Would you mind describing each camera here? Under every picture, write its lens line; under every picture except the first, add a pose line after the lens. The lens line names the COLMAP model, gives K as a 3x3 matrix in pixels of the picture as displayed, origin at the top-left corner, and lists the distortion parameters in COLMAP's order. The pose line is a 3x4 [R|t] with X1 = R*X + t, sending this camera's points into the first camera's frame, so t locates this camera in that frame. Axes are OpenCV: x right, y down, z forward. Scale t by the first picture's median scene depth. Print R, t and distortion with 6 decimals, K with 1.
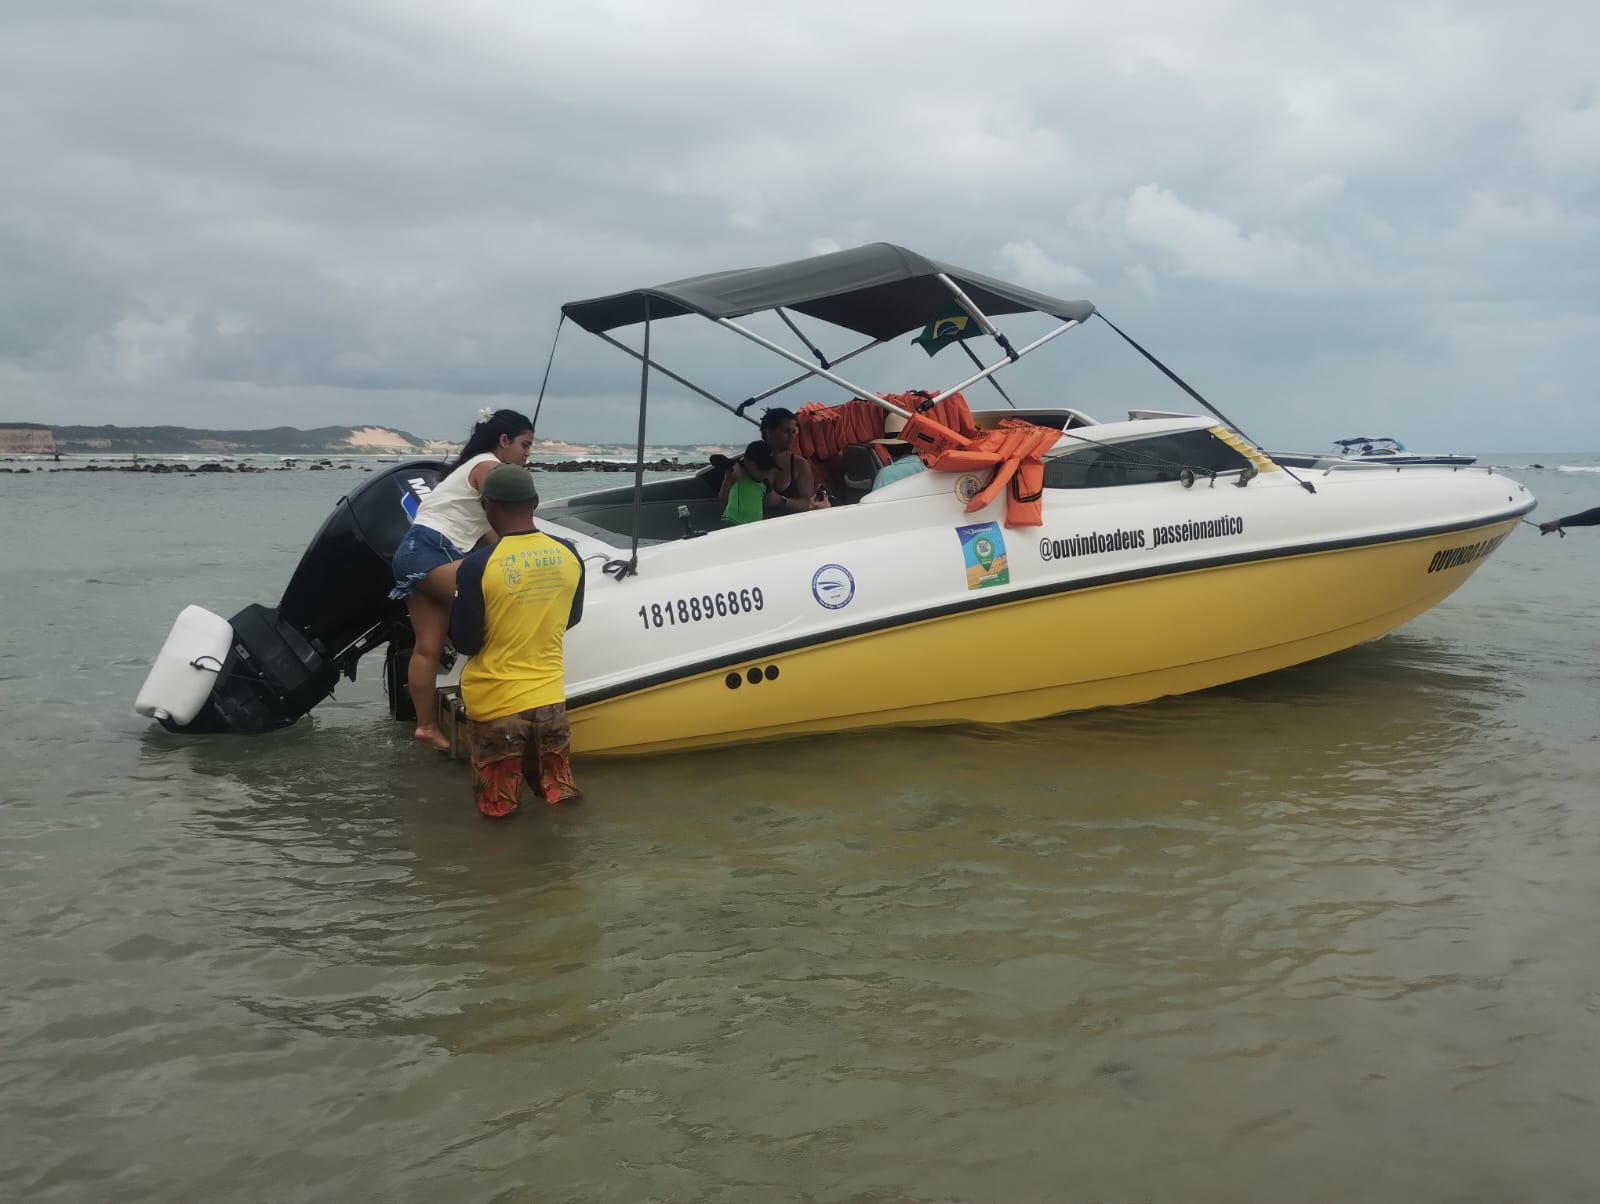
lens RADIAL K [[1347.6, 0, 787.2], [0, 1347.6, 595.0], [0, 0, 1]] dist [0.043791, -0.042267]
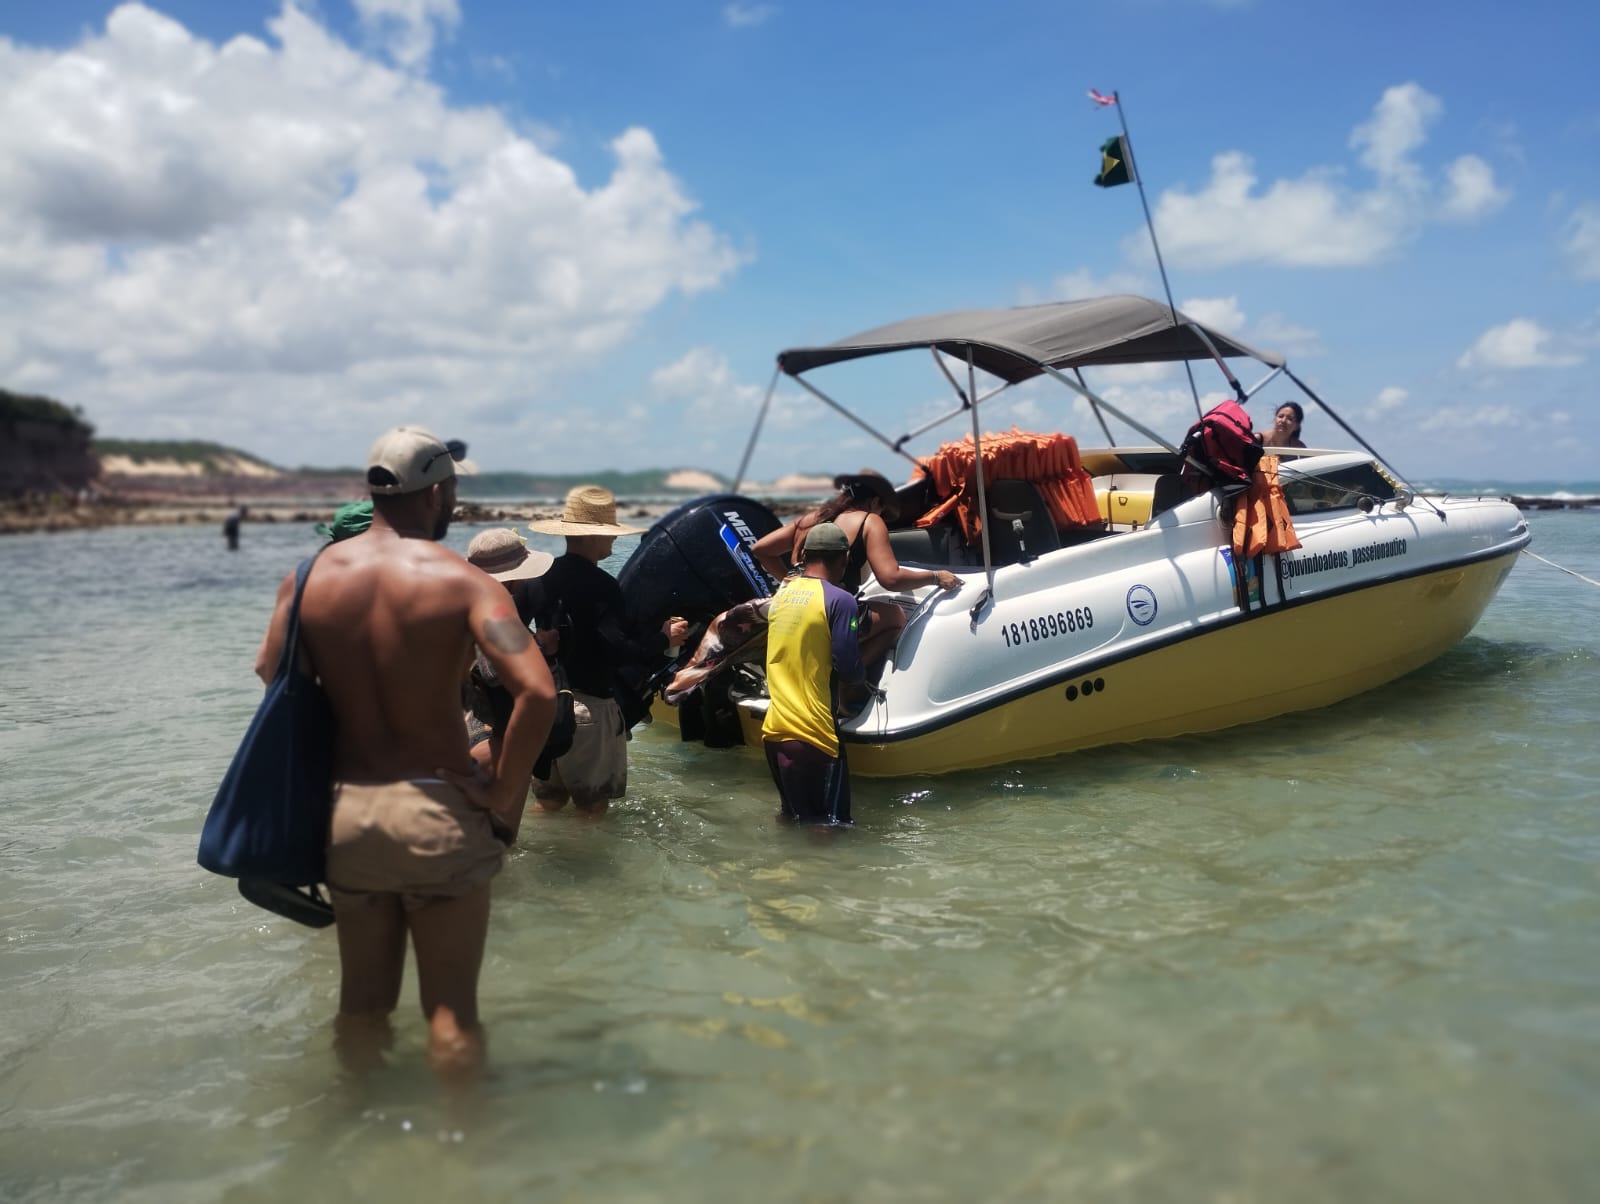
lens RADIAL K [[1331.3, 0, 789.1], [0, 1331.3, 577.5], [0, 0, 1]] dist [0.055621, -0.042047]
pose [[0.978296, -0.018077, 0.206424, -0.444551], [0.027428, 0.998719, -0.042527, 0.009303], [-0.205391, 0.047265, 0.977538, -0.004151]]
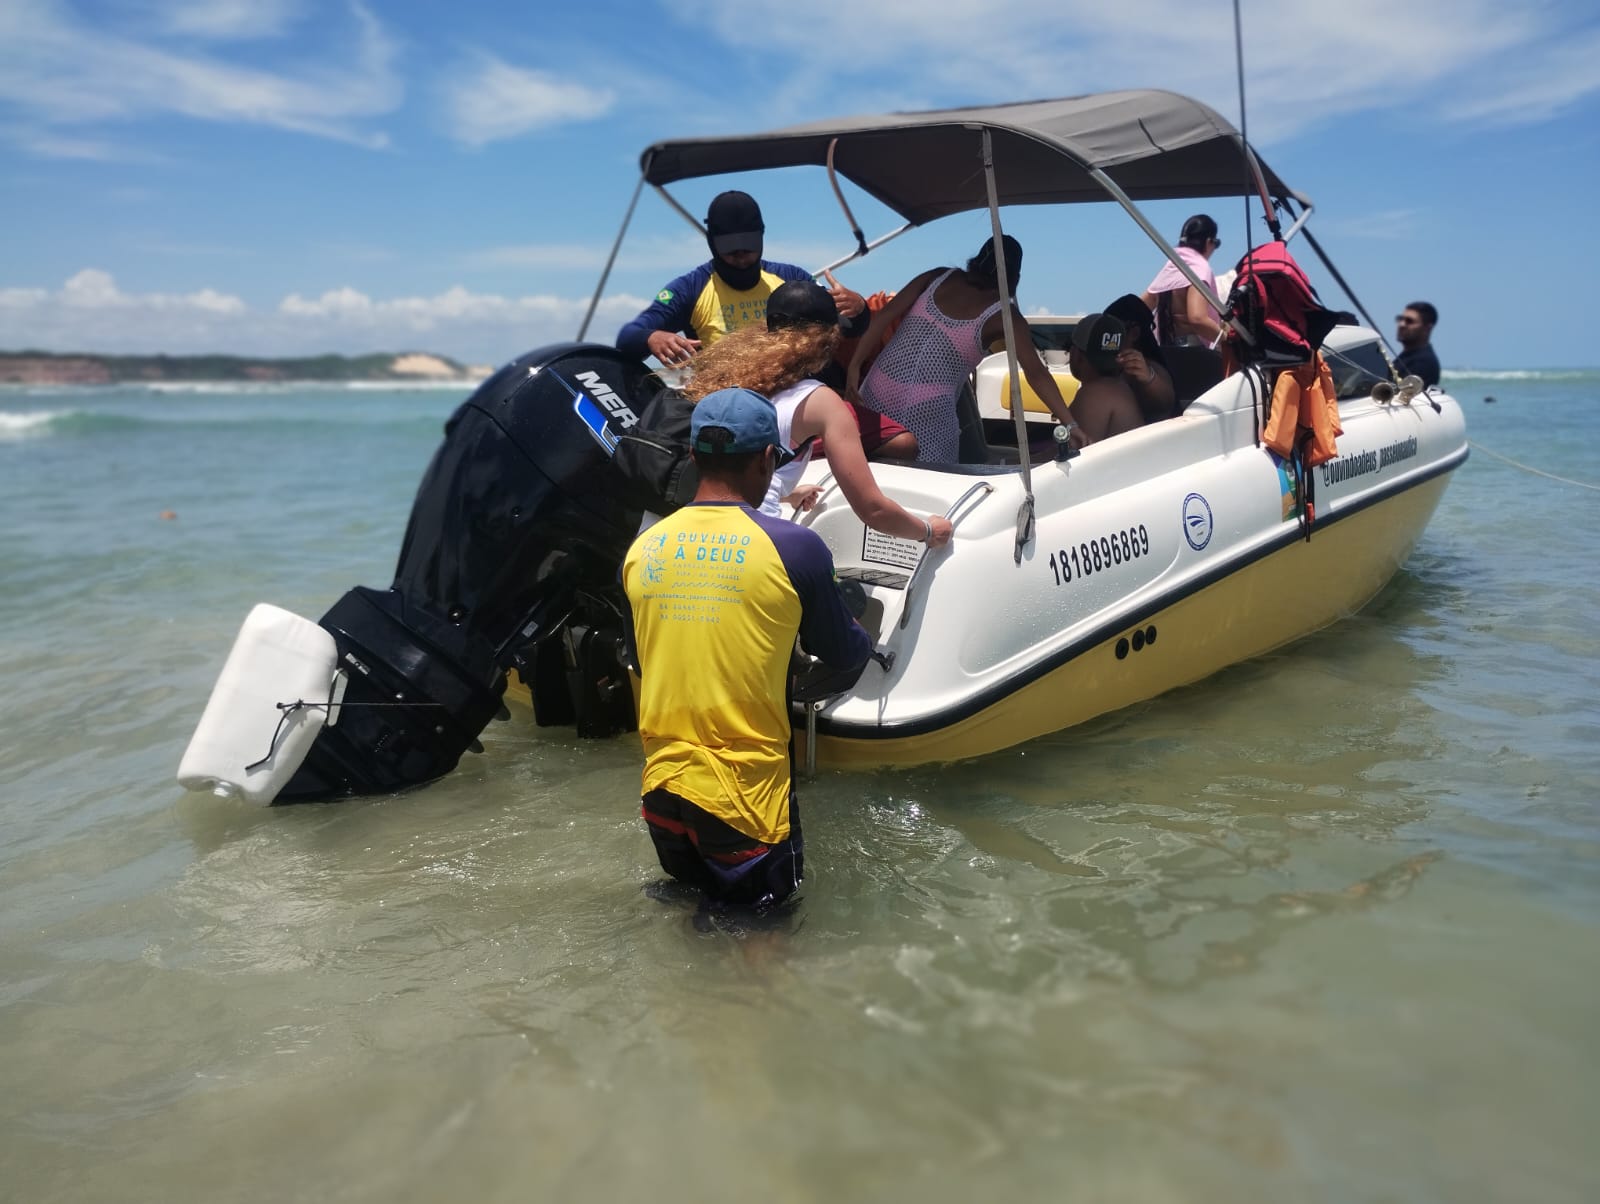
lens RADIAL K [[1347.6, 0, 794.4], [0, 1347.6, 586.1], [0, 0, 1]] dist [0.043791, -0.042267]
pose [[0.904070, -0.039368, 0.425568, -0.487008], [0.019729, 0.998531, 0.050460, -0.012405], [-0.426929, -0.037223, 0.903518, 0.365525]]
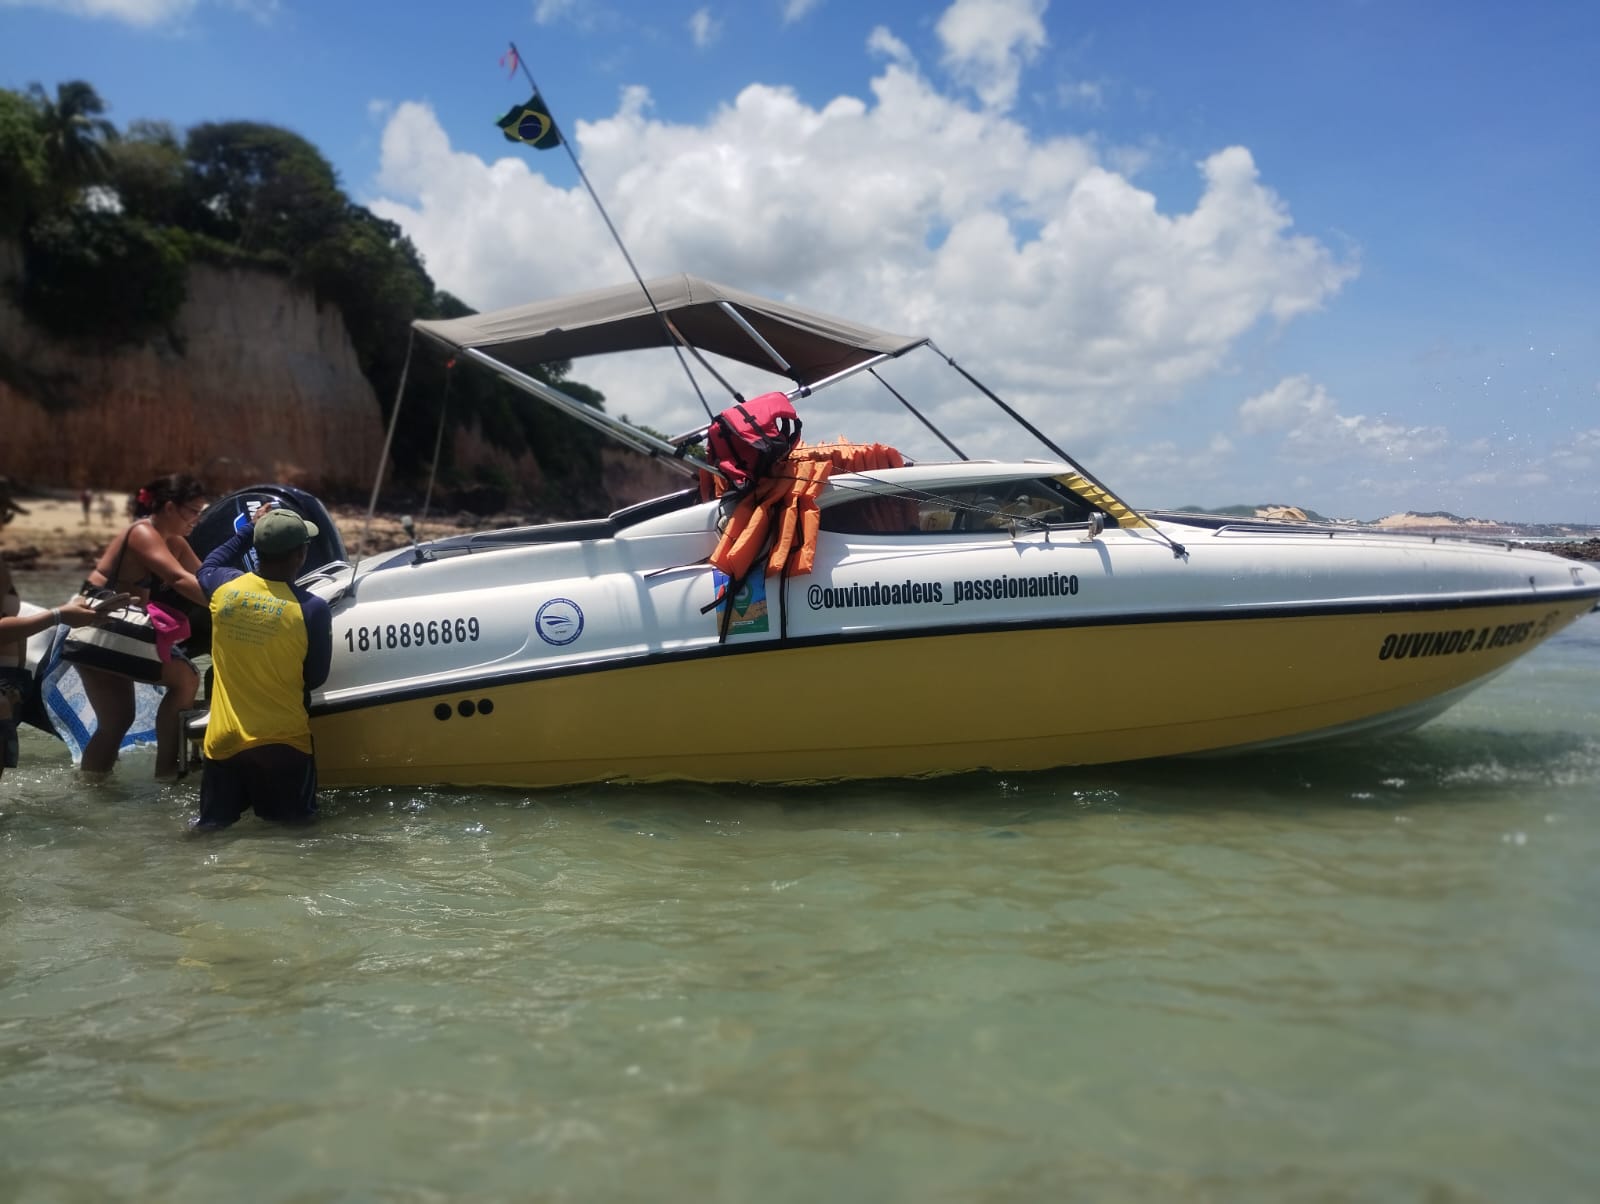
lens RADIAL K [[1331.3, 0, 787.7], [0, 1331.3, 598.0], [0, 0, 1]] dist [0.055621, -0.042047]
pose [[0.965865, 0.049892, -0.254195, 0.406666], [-0.063389, 0.996966, -0.045181, 0.008859], [0.251170, 0.059752, 0.966097, 0.118902]]
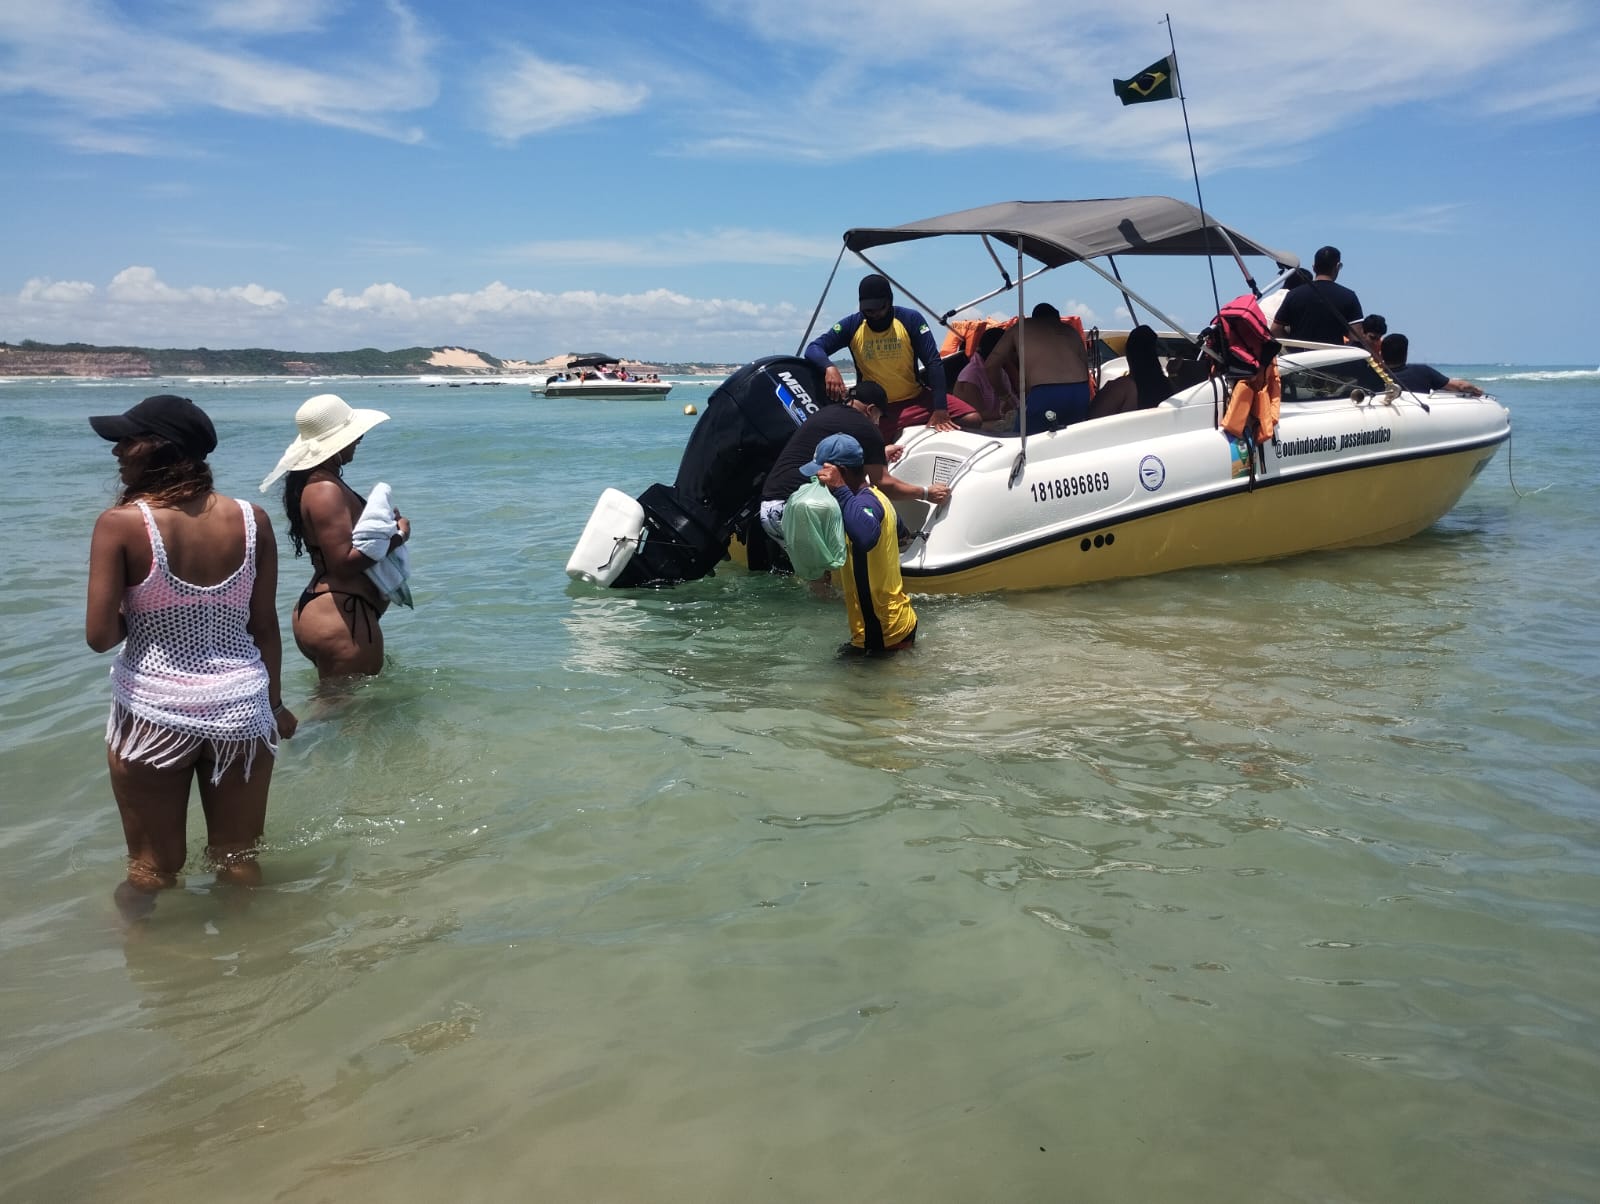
lens RADIAL K [[1333.7, 0, 780.1], [0, 1333.7, 583.0], [0, 0, 1]] dist [0.031215, -0.002200]
pose [[0.980472, 0.014591, 0.196119, -0.526424], [-0.028690, 0.997187, 0.069245, 0.018905], [-0.194557, -0.073519, 0.978132, -0.166586]]
